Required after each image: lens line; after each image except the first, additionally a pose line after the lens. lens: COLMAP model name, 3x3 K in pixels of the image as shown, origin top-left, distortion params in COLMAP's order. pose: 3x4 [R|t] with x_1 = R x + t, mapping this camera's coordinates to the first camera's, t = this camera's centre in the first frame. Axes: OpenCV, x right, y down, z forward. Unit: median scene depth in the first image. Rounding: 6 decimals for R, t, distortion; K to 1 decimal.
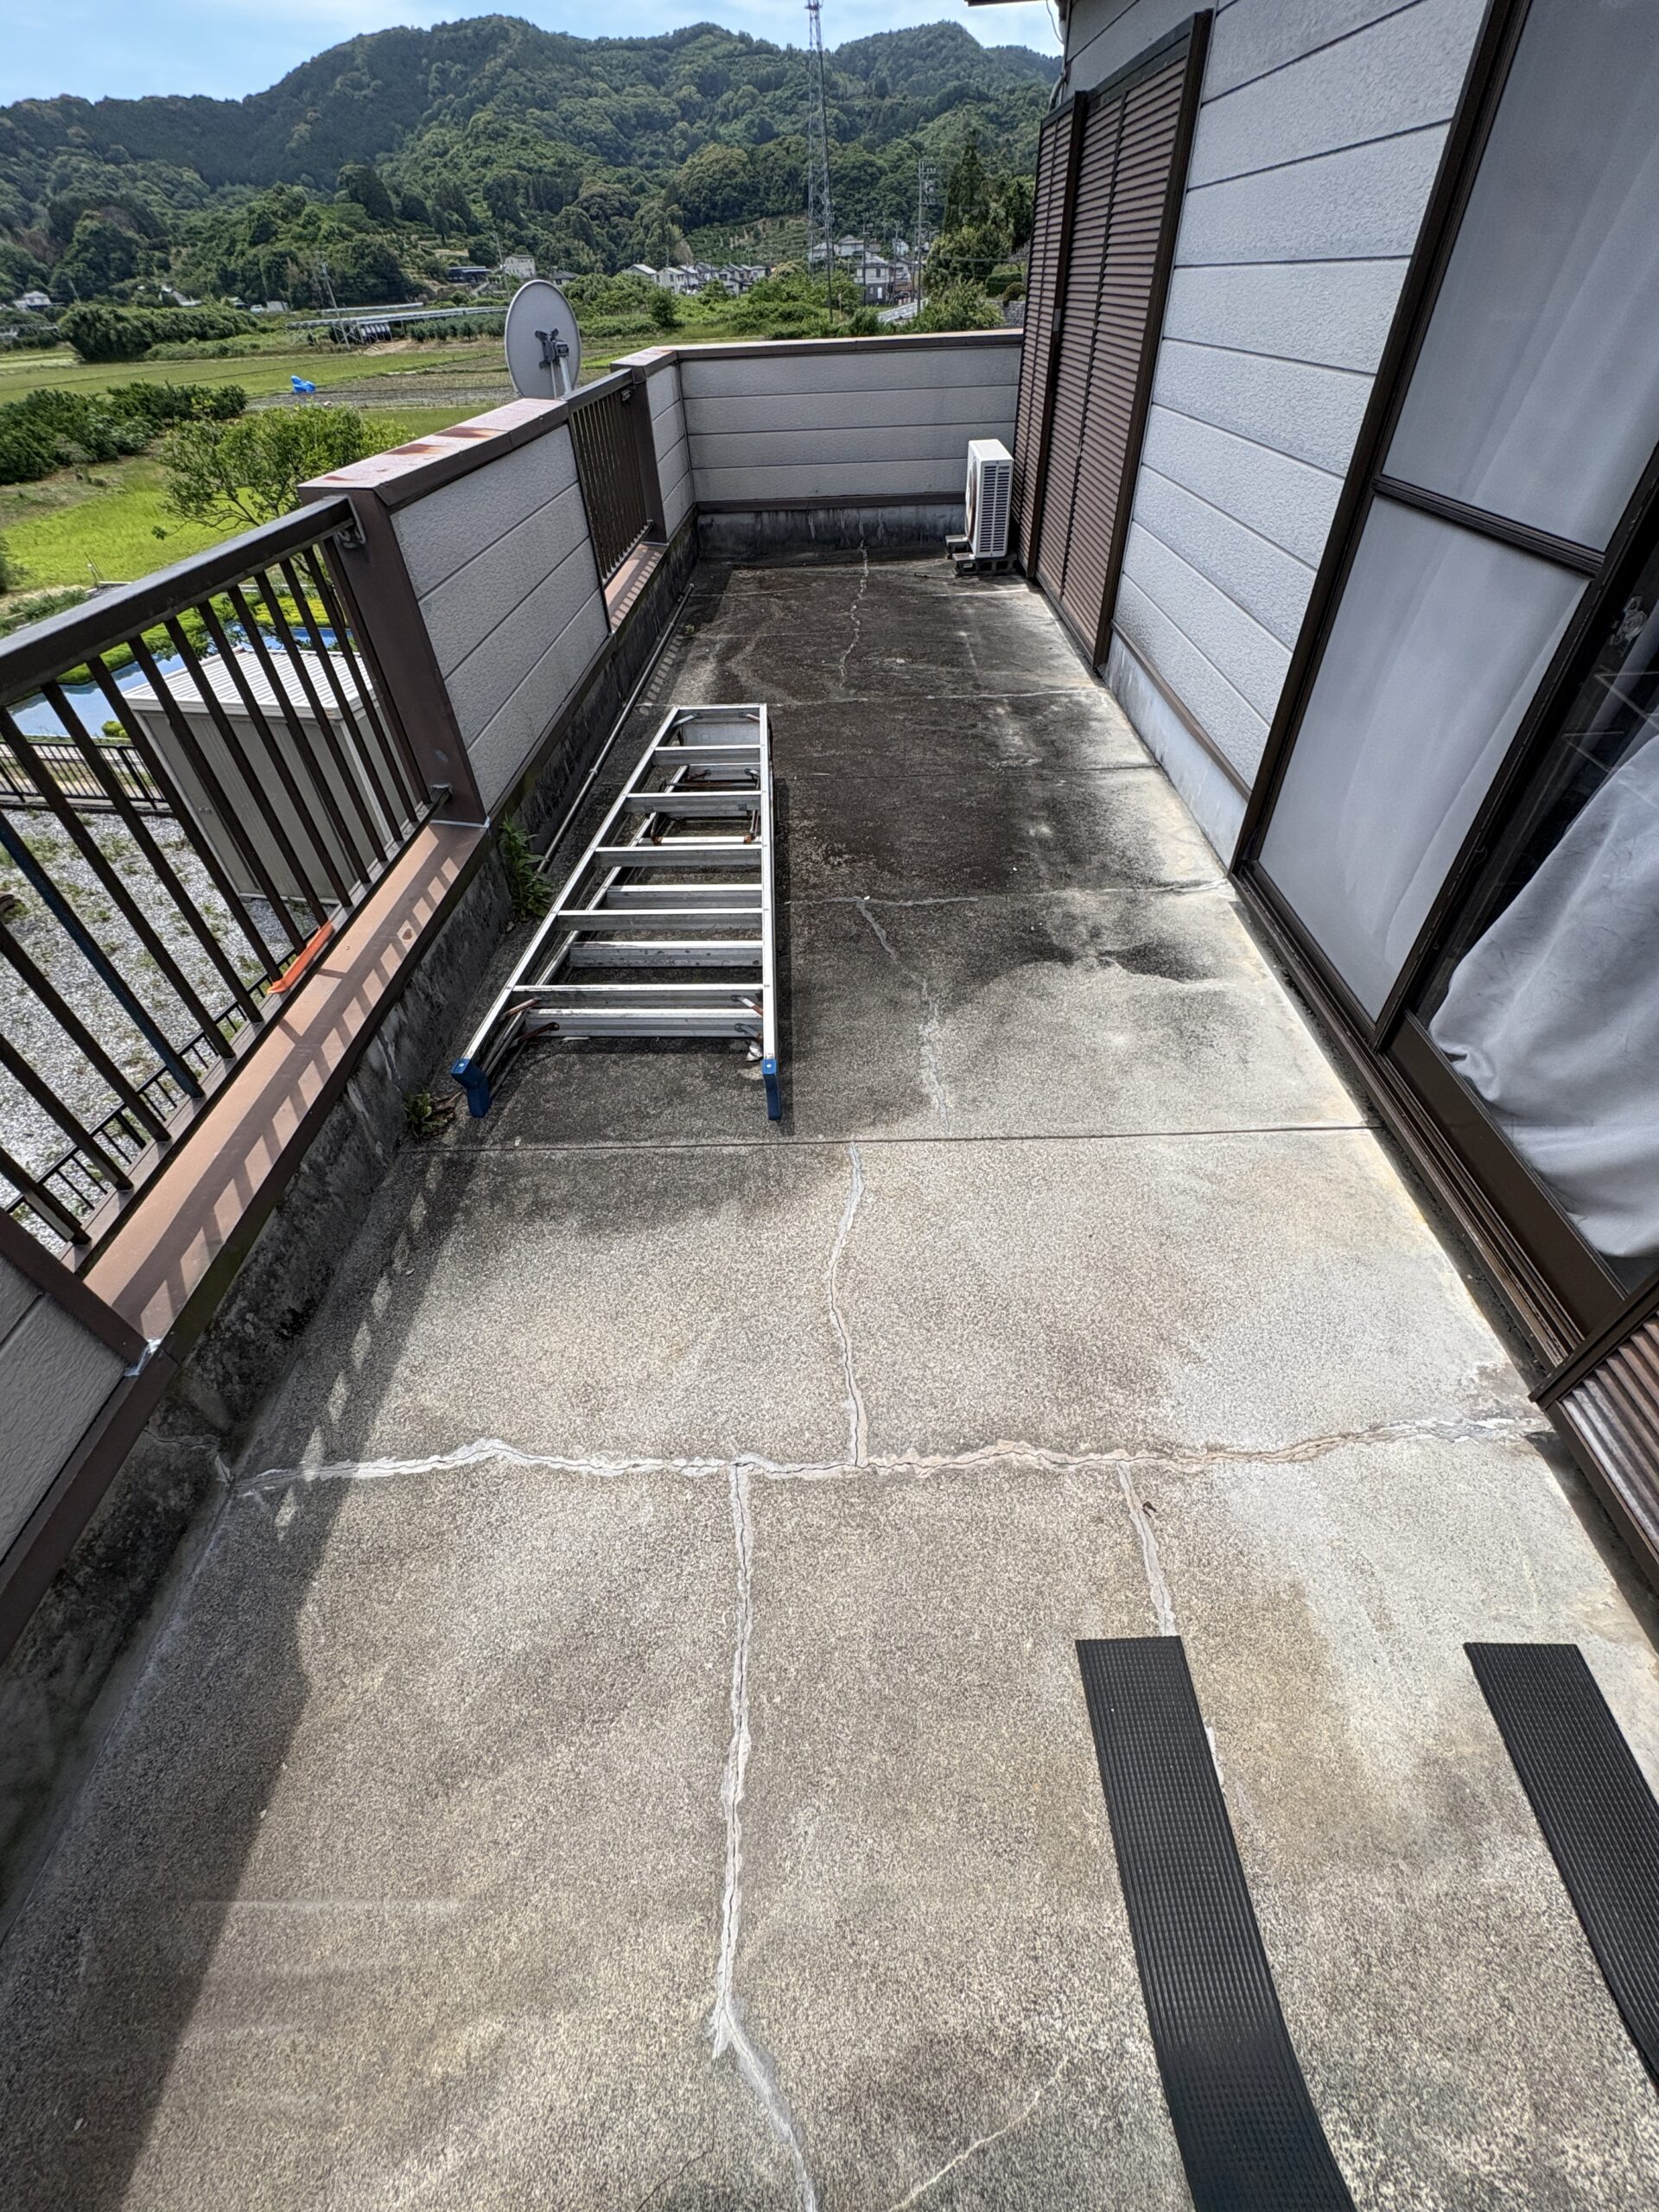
lens RADIAL K [[877.3, 0, 823.7], [0, 877.3, 1106.9], [0, 0, 1]] dist [0.000019, -0.000002]
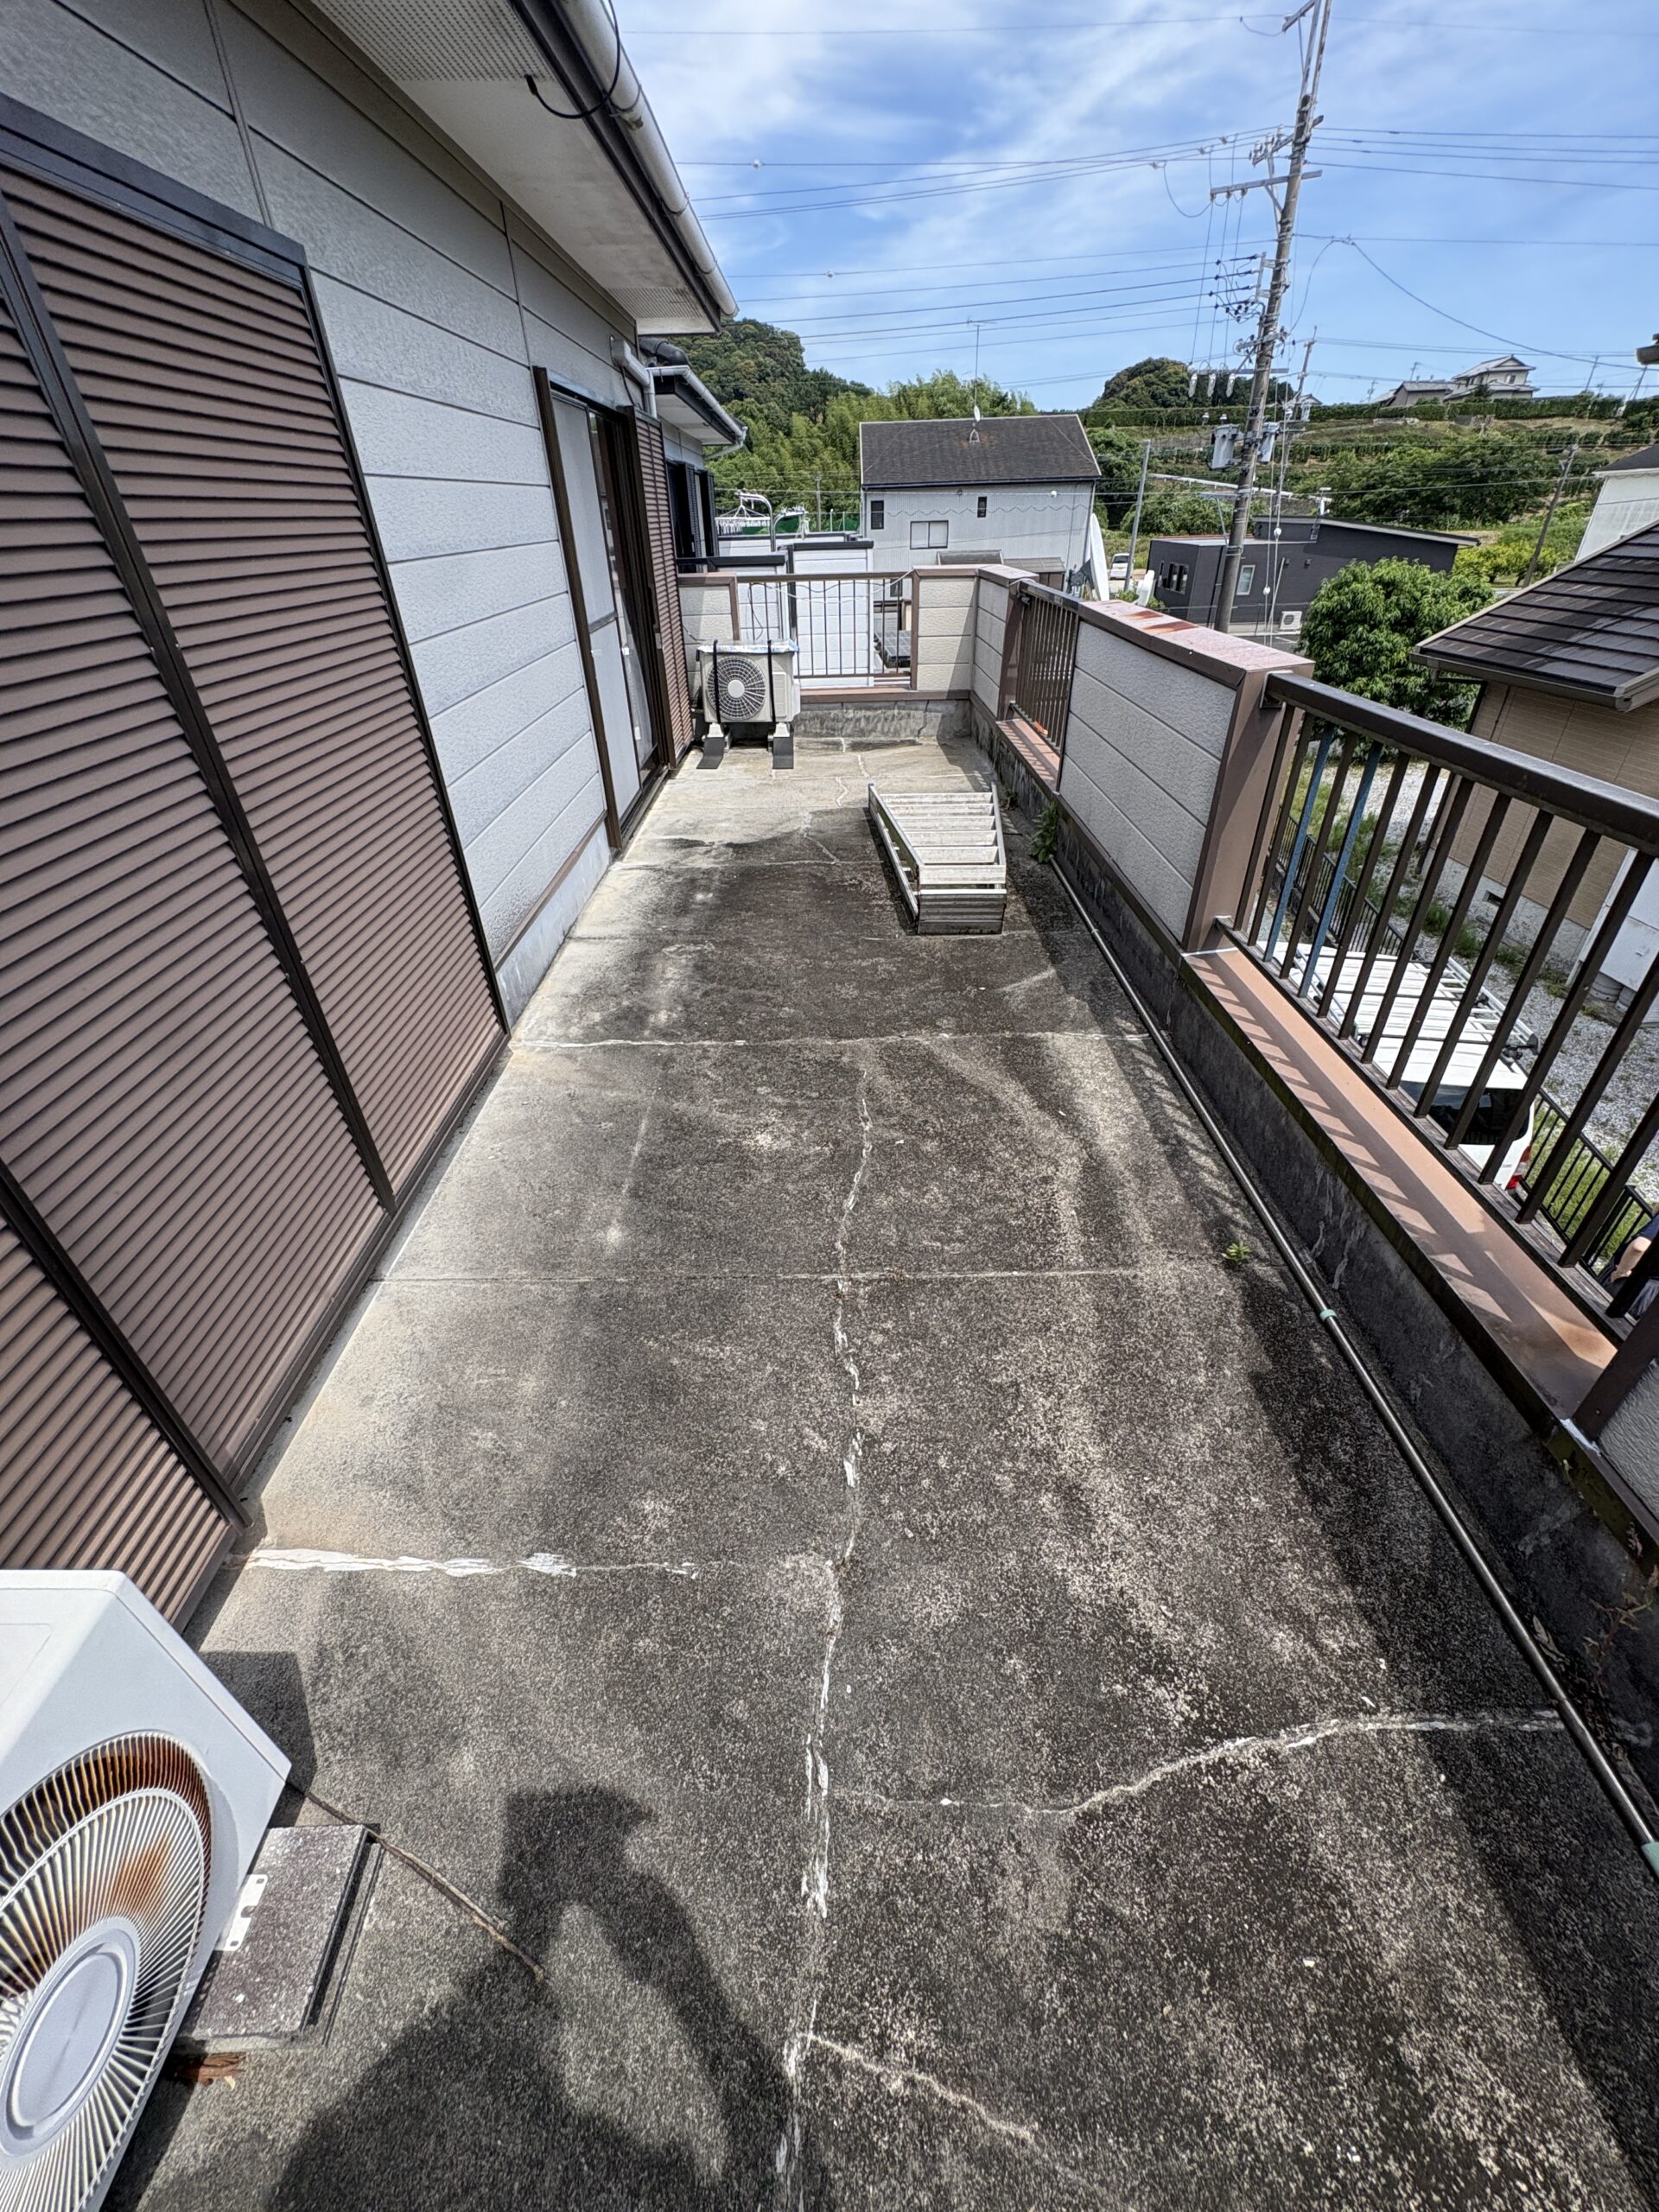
lens RADIAL K [[877.3, 0, 823.7], [0, 877.3, 1106.9], [0, 0, 1]] dist [0.000019, -0.000002]
pose [[-0.998376, 0.056397, 0.008110, 0.086863], [0.020266, 0.218453, 0.975637, -1.903685], [0.053251, 0.974216, -0.219241, 1.981819]]
